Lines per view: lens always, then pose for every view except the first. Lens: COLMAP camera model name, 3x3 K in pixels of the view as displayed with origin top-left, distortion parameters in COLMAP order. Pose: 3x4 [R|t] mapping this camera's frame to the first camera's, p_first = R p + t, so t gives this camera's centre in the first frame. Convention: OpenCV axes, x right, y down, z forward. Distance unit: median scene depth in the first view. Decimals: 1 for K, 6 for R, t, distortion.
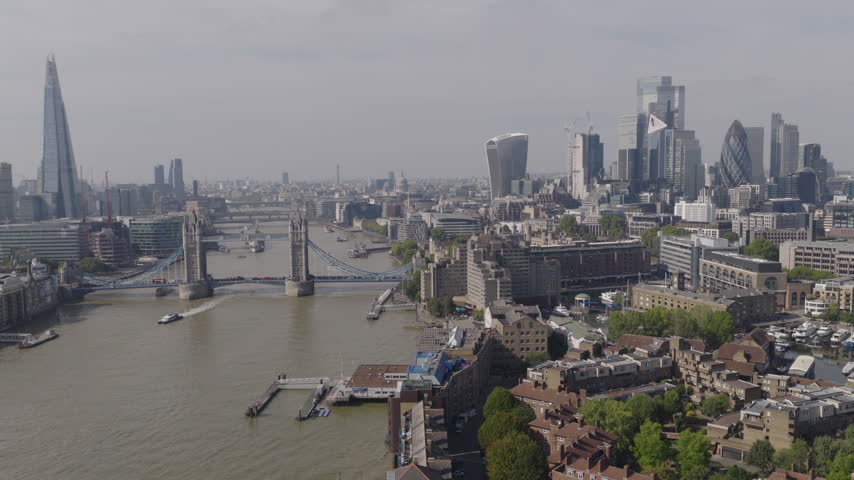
lens RADIAL K [[726.4, 0, 427.0], [0, 726.4, 240.0], [0, 0, 1]] dist [-0.011435, 0.040860]
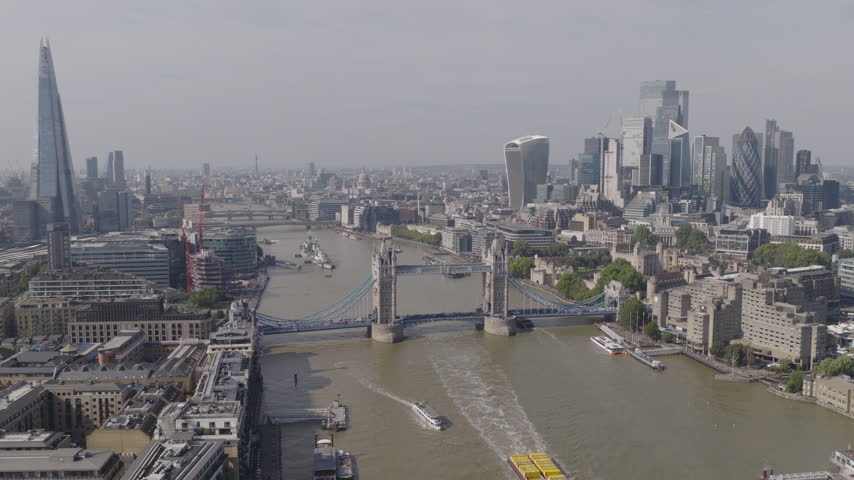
lens RADIAL K [[726.4, 0, 427.0], [0, 726.4, 240.0], [0, 0, 1]] dist [-0.011435, 0.040860]
pose [[0.988638, -0.004555, 0.150246, -0.262042], [0.002252, 0.999877, 0.015498, -0.034577], [-0.150299, -0.014984, 0.988527, 0.084375]]
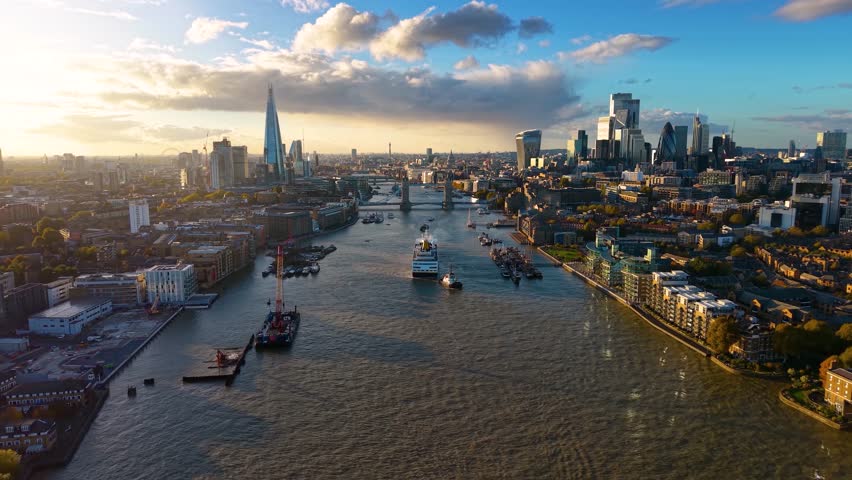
lens RADIAL K [[603.5, 0, 414.1], [0, 603.5, 240.0], [0, 0, 1]] dist [0.000642, 0.001951]
pose [[0.998651, 0.015221, -0.049640, -0.122383], [-0.012239, 0.998134, 0.059826, 0.039995], [0.050458, -0.059138, 0.996974, -0.629016]]
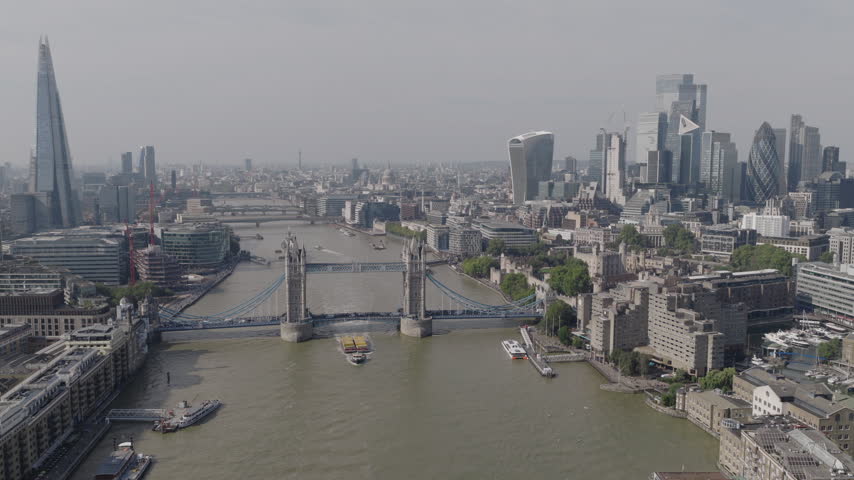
lens RADIAL K [[726.4, 0, 427.0], [0, 726.4, 240.0], [0, 0, 1]] dist [-0.011435, 0.040860]
pose [[0.997138, 0.006033, 0.075356, -0.150778], [-0.007650, 0.999746, 0.021188, -0.036288], [-0.075209, -0.021704, 0.996932, 0.087190]]
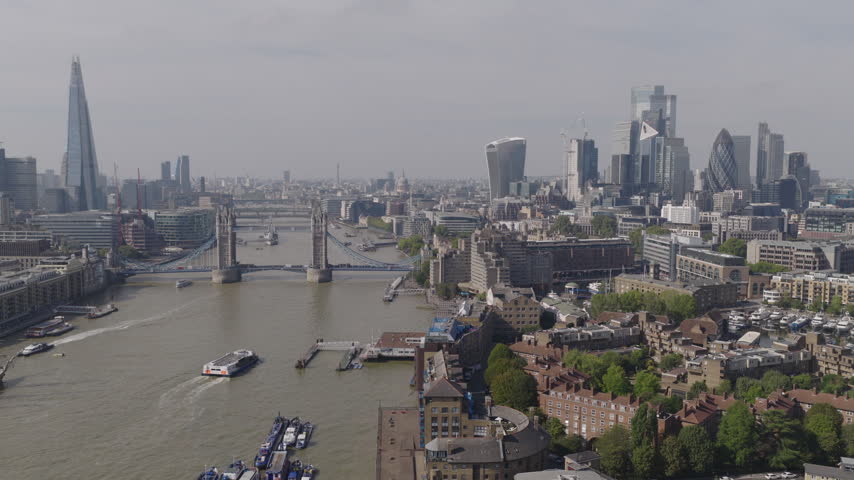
lens RADIAL K [[726.4, 0, 427.0], [0, 726.4, 240.0], [0, 0, 1]] dist [-0.011435, 0.040860]
pose [[0.999843, 0.017082, 0.004719, -0.010810], [-0.017078, 0.999854, -0.000904, 0.006790], [-0.004734, 0.000823, 0.999988, -0.076994]]
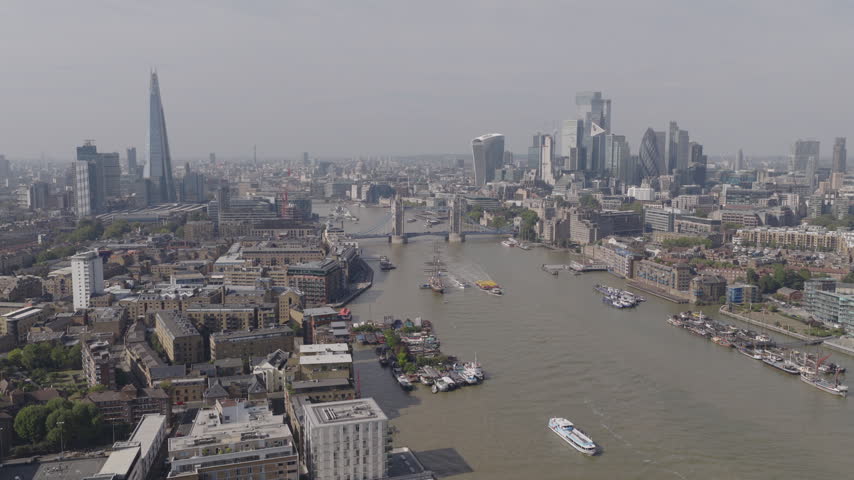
lens RADIAL K [[726.4, 0, 427.0], [0, 726.4, 240.0], [0, 0, 1]] dist [-0.011435, 0.040860]
pose [[0.984856, -0.007275, 0.173219, -0.359530], [0.002230, 0.999568, 0.029303, 0.013395], [-0.173358, -0.028473, 0.984447, -0.458847]]
